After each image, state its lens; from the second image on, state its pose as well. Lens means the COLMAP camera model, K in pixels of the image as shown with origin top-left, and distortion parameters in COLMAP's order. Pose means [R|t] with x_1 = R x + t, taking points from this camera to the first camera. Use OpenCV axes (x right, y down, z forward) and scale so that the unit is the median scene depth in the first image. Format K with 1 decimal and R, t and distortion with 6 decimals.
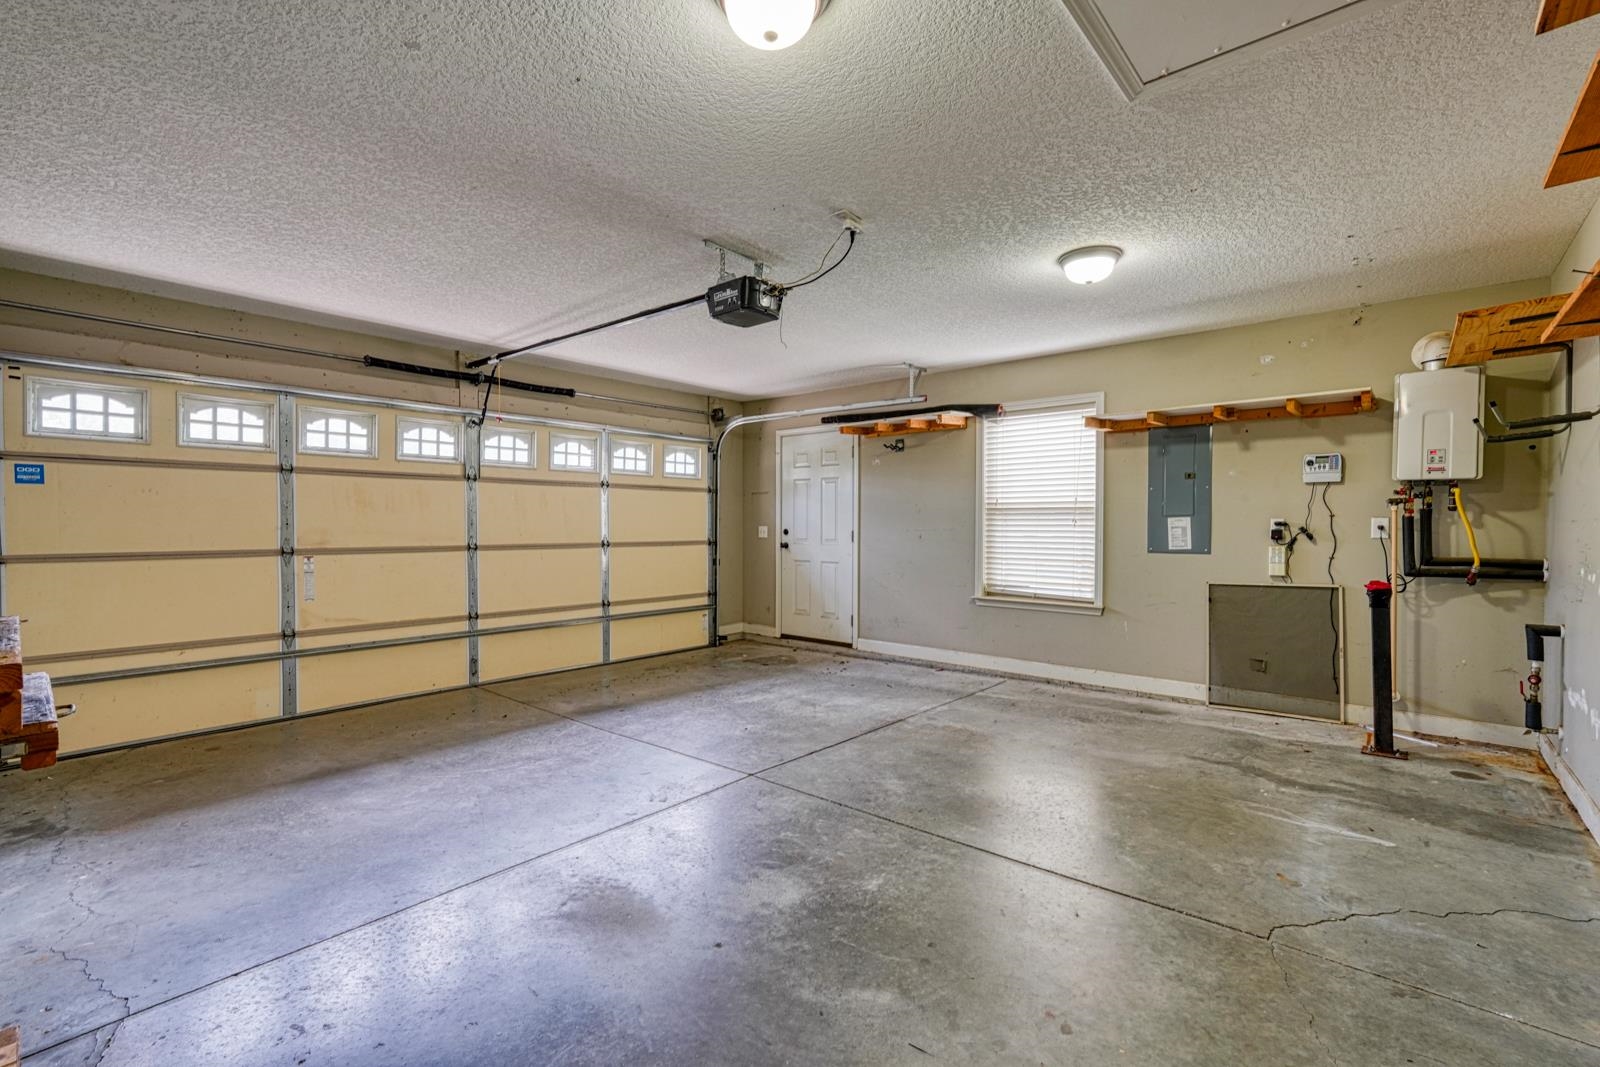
lens RADIAL K [[701.1, 0, 792.7], [0, 701.1, 534.4], [0, 0, 1]] dist [-0.016943, 0.008058]
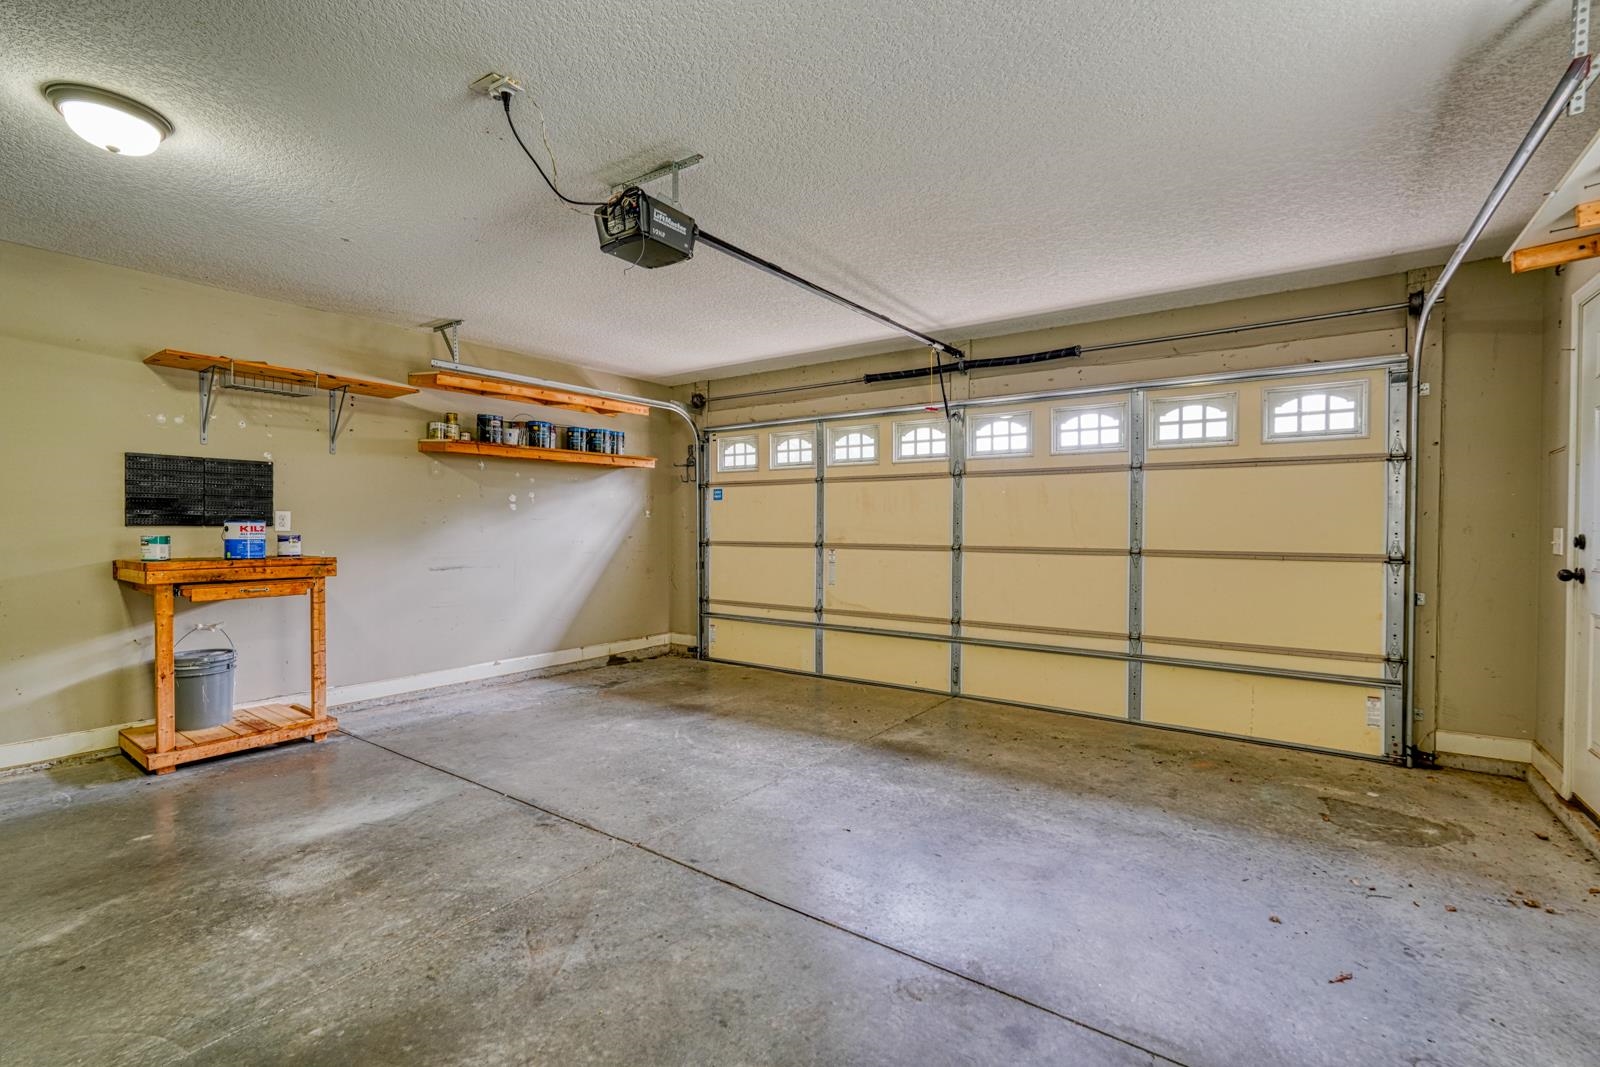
lens RADIAL K [[701.1, 0, 795.0], [0, 701.1, 527.0], [0, 0, 1]] dist [-0.016943, 0.008058]
pose [[0.104381, 0.000623, -0.994537, 0.523440], [-0.017689, 0.999843, -0.001230, -0.004875], [0.994380, 0.017721, 0.104376, 0.790855]]
